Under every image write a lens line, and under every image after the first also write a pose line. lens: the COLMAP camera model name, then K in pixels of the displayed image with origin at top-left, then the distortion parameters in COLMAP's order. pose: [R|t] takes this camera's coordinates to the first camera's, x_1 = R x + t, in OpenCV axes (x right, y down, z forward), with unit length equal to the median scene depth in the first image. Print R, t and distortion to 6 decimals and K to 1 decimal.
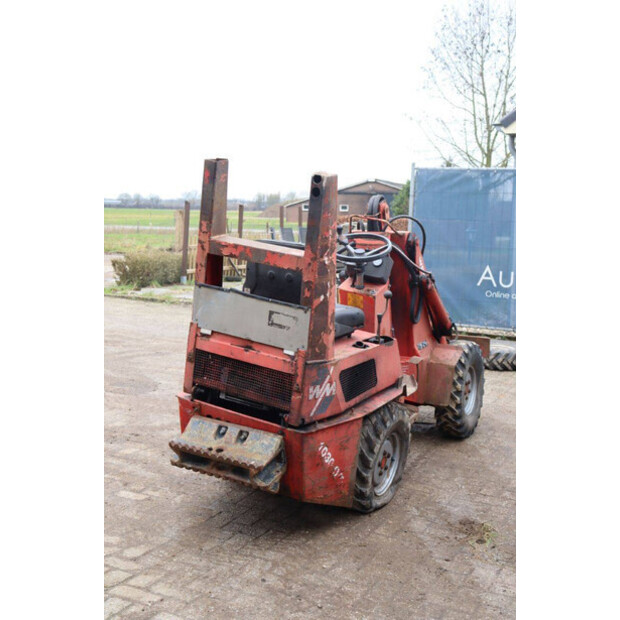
lens RADIAL K [[838.0, 0, 309.0], [0, 838.0, 312.7], [0, 0, 1]] dist [0.062026, 0.000000]
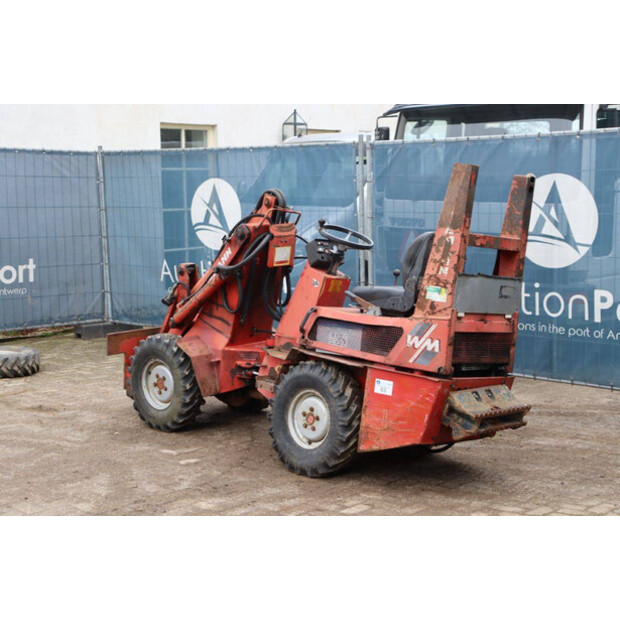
lens RADIAL K [[1034.9, 0, 305.1], [0, 1034.9, 315.6], [0, 0, 1]] dist [0.176905, 0.000000]
pose [[0.286274, -0.148696, 0.946539, -1.537594], [0.136317, 0.984156, 0.113377, -0.167279], [-0.948401, 0.096572, 0.302008, 0.782395]]
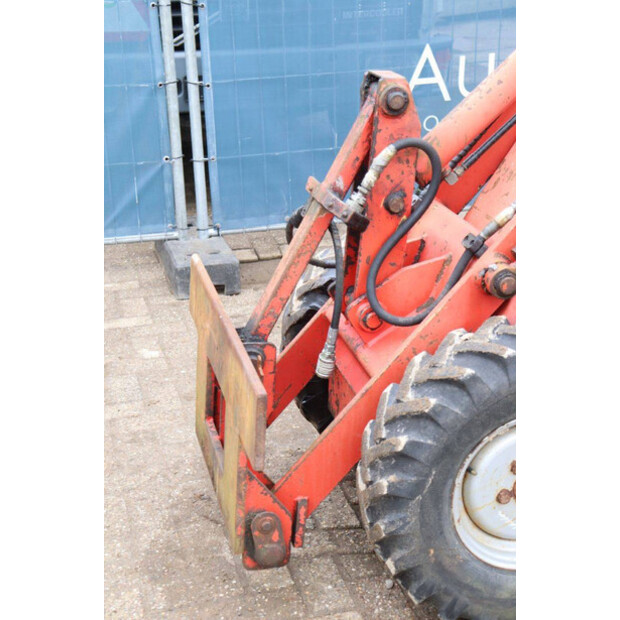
lens RADIAL K [[1061.7, 0, 307.3], [0, 1061.7, 307.8], [0, 0, 1]] dist [0.187207, 0.000000]
pose [[-0.649065, -0.271548, 0.710617, -0.209704], [0.108952, 0.891309, 0.440110, -0.220510], [-0.752890, 0.363083, -0.548932, 1.939729]]
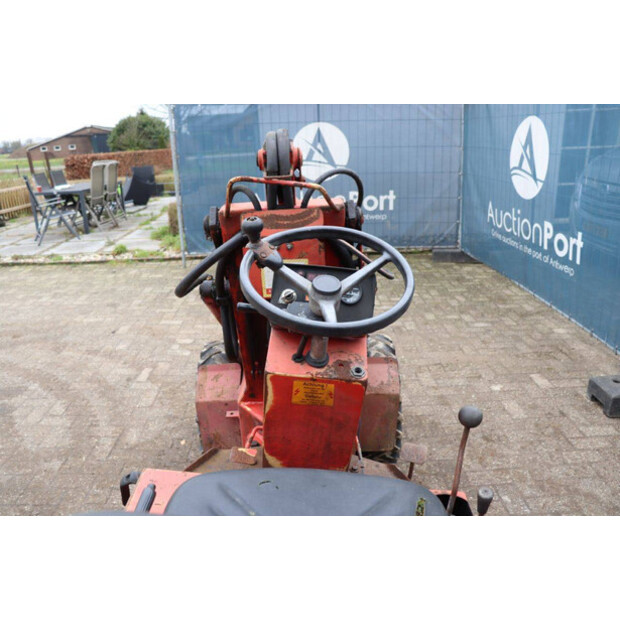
lens RADIAL K [[505.3, 0, 311.9], [0, 505.3, 308.6], [0, 0, 1]] dist [-0.142708, 0.063527]
pose [[0.882026, -0.208998, 0.422315, -0.052938], [0.115447, 0.964787, 0.236342, -0.141833], [-0.456839, -0.159705, 0.875096, 0.972297]]
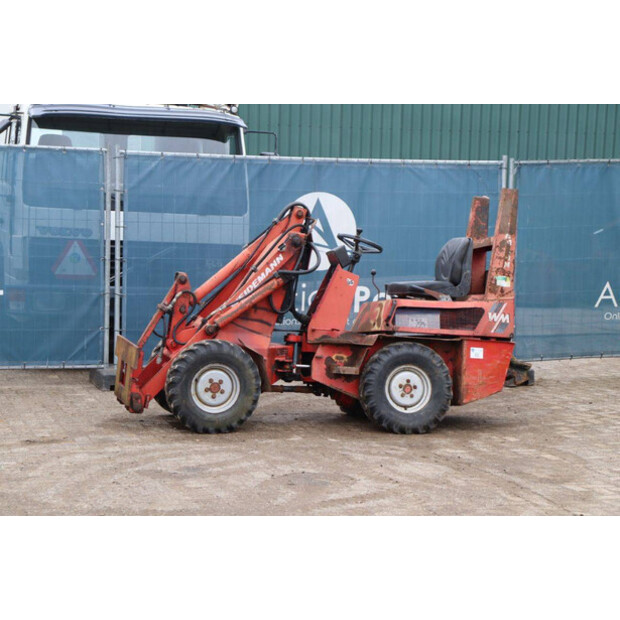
lens RADIAL K [[1441.6, 0, 309.5], [0, 1441.6, 313.0], [0, 0, 1]] dist [0.446220, 0.000000]
pose [[-0.679650, -0.100798, 0.726578, -1.905211], [0.051798, 0.981446, 0.184608, -0.482870], [-0.731705, 0.163104, -0.661819, 3.154907]]
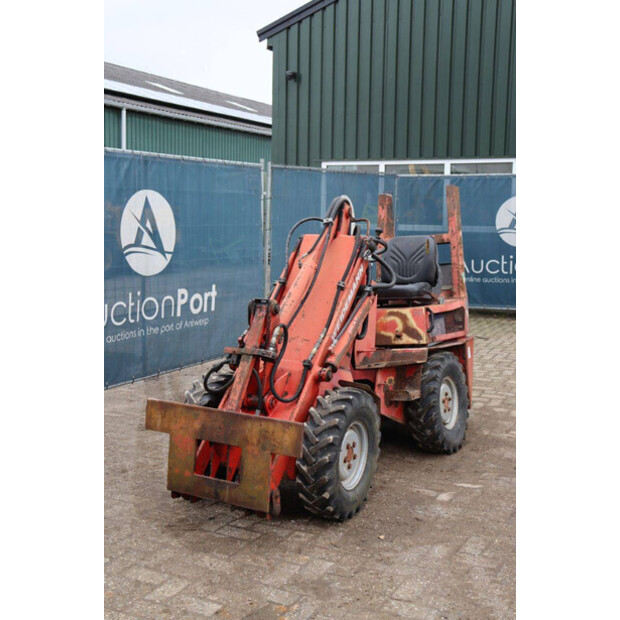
lens RADIAL K [[776.9, 0, 303.8], [0, 776.9, 314.8], [0, 0, 1]] dist [0.035315, 0.000000]
pose [[-0.998534, -0.043025, 0.032830, 0.121084], [-0.033379, 0.967101, 0.252192, -0.309694], [-0.042601, 0.250727, -0.967120, 2.518816]]
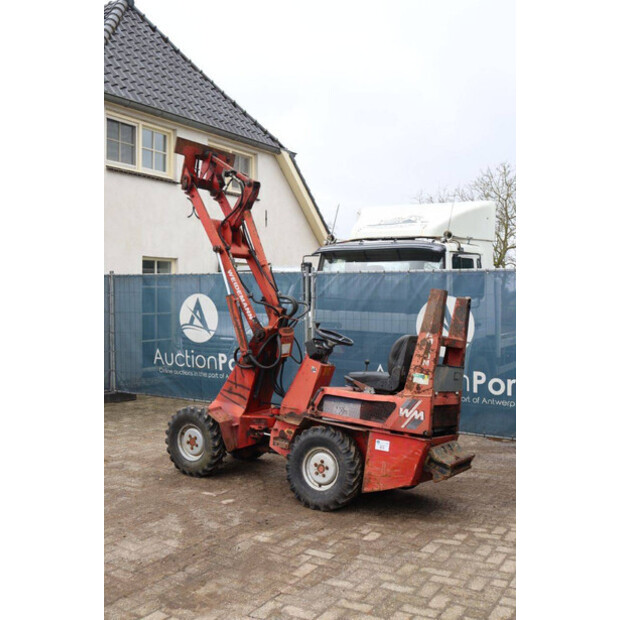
lens RADIAL K [[644.8, 0, 303.6], [0, 644.8, 319.7], [0, 0, 1]] dist [-0.063607, 0.000000]
pose [[0.107488, -0.059679, 0.992414, -1.397010], [0.119050, 0.991787, 0.046747, -0.210736], [-0.987053, 0.113122, 0.113710, 1.108530]]
